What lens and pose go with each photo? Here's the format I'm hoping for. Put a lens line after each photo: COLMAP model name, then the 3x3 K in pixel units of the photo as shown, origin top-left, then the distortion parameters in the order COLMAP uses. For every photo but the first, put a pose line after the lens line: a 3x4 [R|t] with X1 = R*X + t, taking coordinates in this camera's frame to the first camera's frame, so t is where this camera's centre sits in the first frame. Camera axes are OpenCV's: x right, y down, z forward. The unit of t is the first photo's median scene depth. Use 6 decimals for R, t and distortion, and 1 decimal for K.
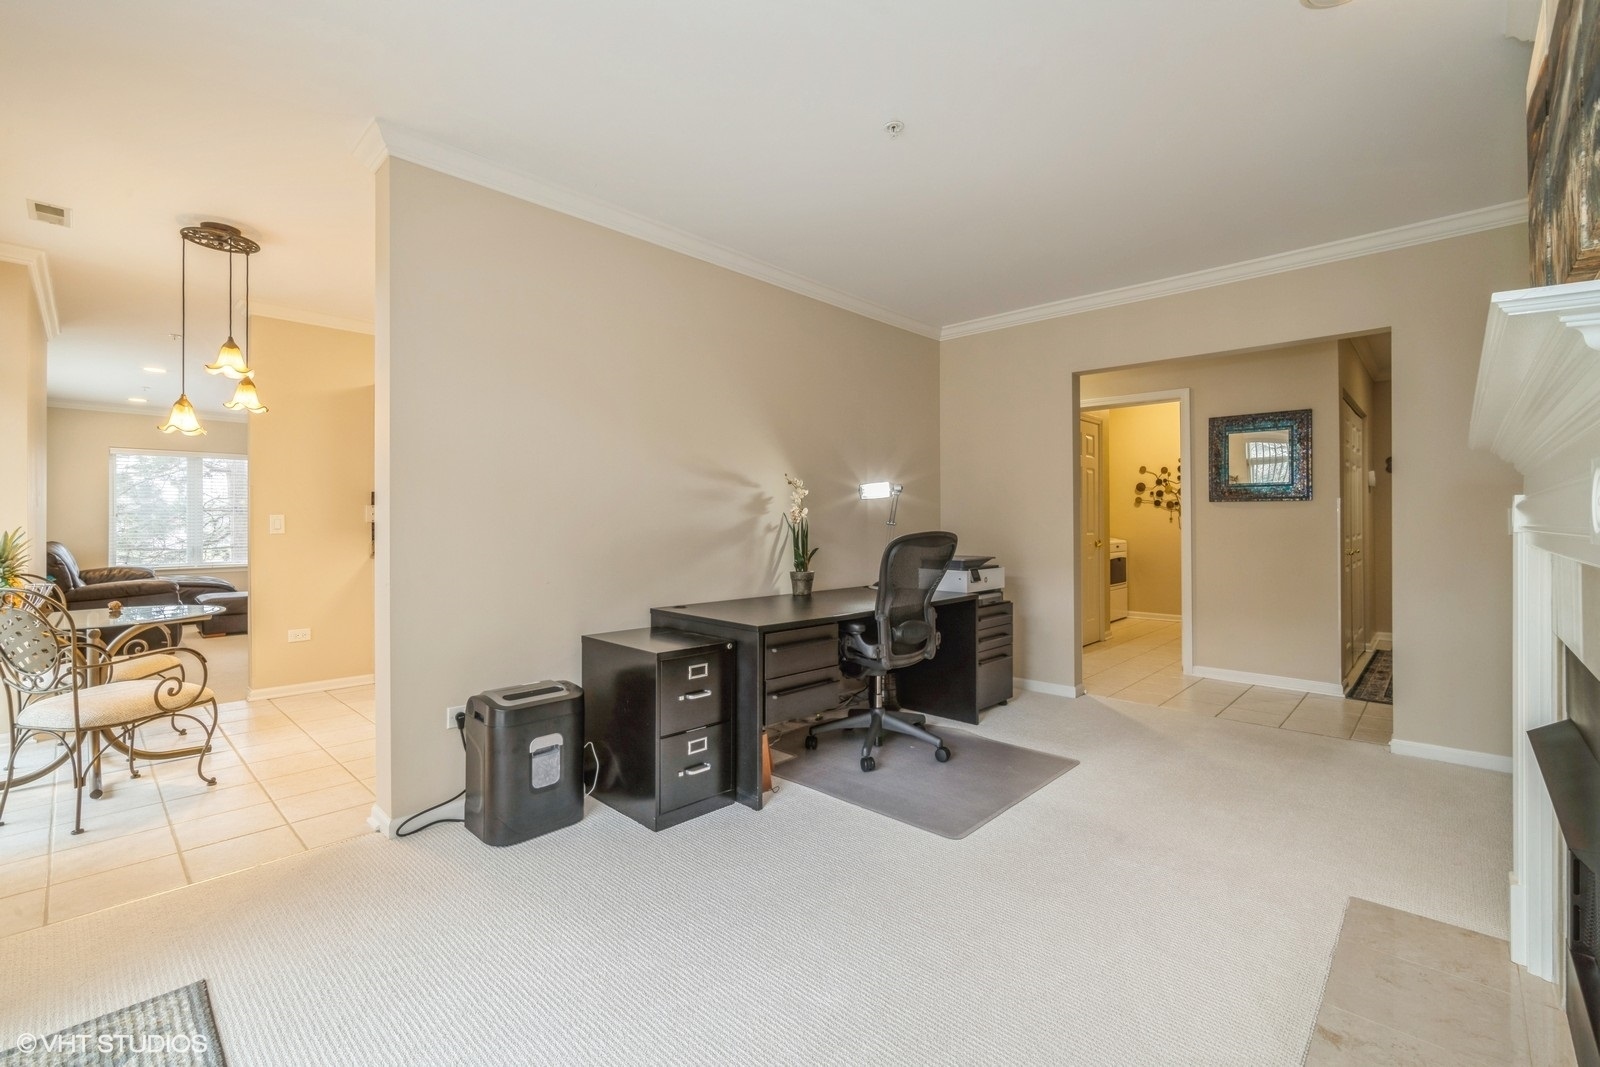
lens RADIAL K [[694.5, 0, 798.7], [0, 694.5, 525.6], [0, 0, 1]] dist [-0.003838, 0.000932]
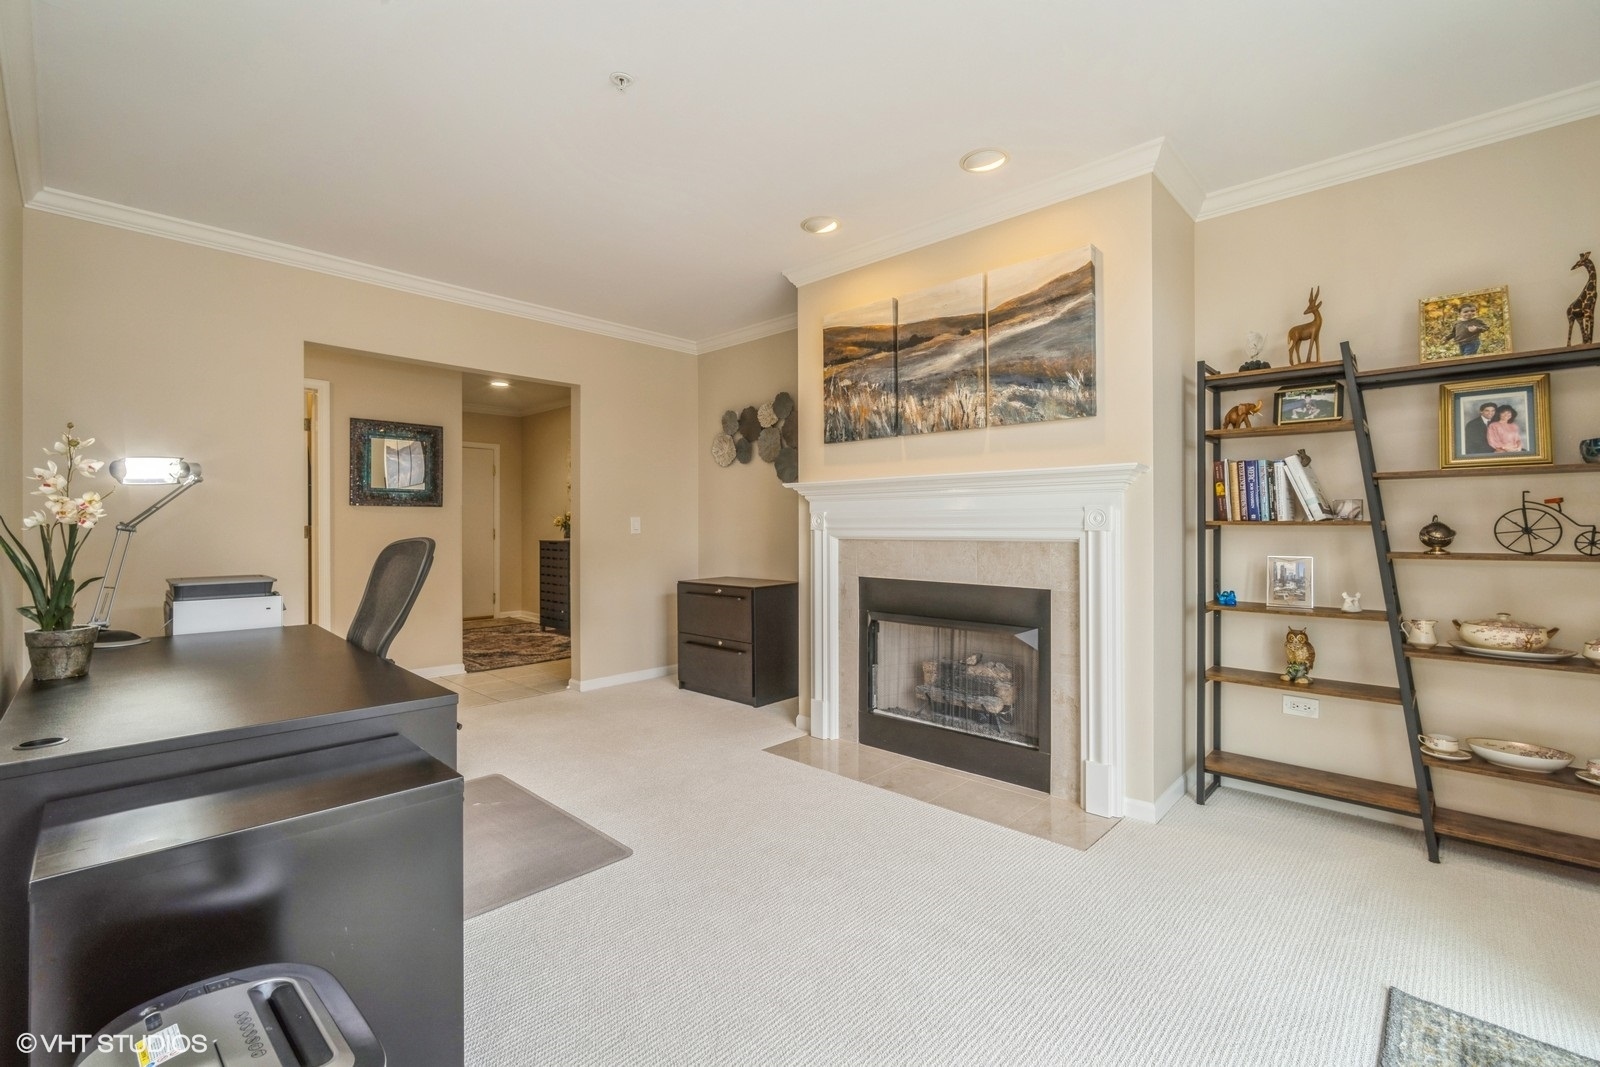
lens RADIAL K [[694.5, 0, 799.8], [0, 694.5, 525.9], [0, 0, 1]] dist [-0.003838, 0.000932]
pose [[-0.005750, 0.002990, 0.999979, -0.417625], [0.002960, 0.999991, -0.002973, -0.000592], [-0.999979, 0.002943, -0.005759, 0.431346]]
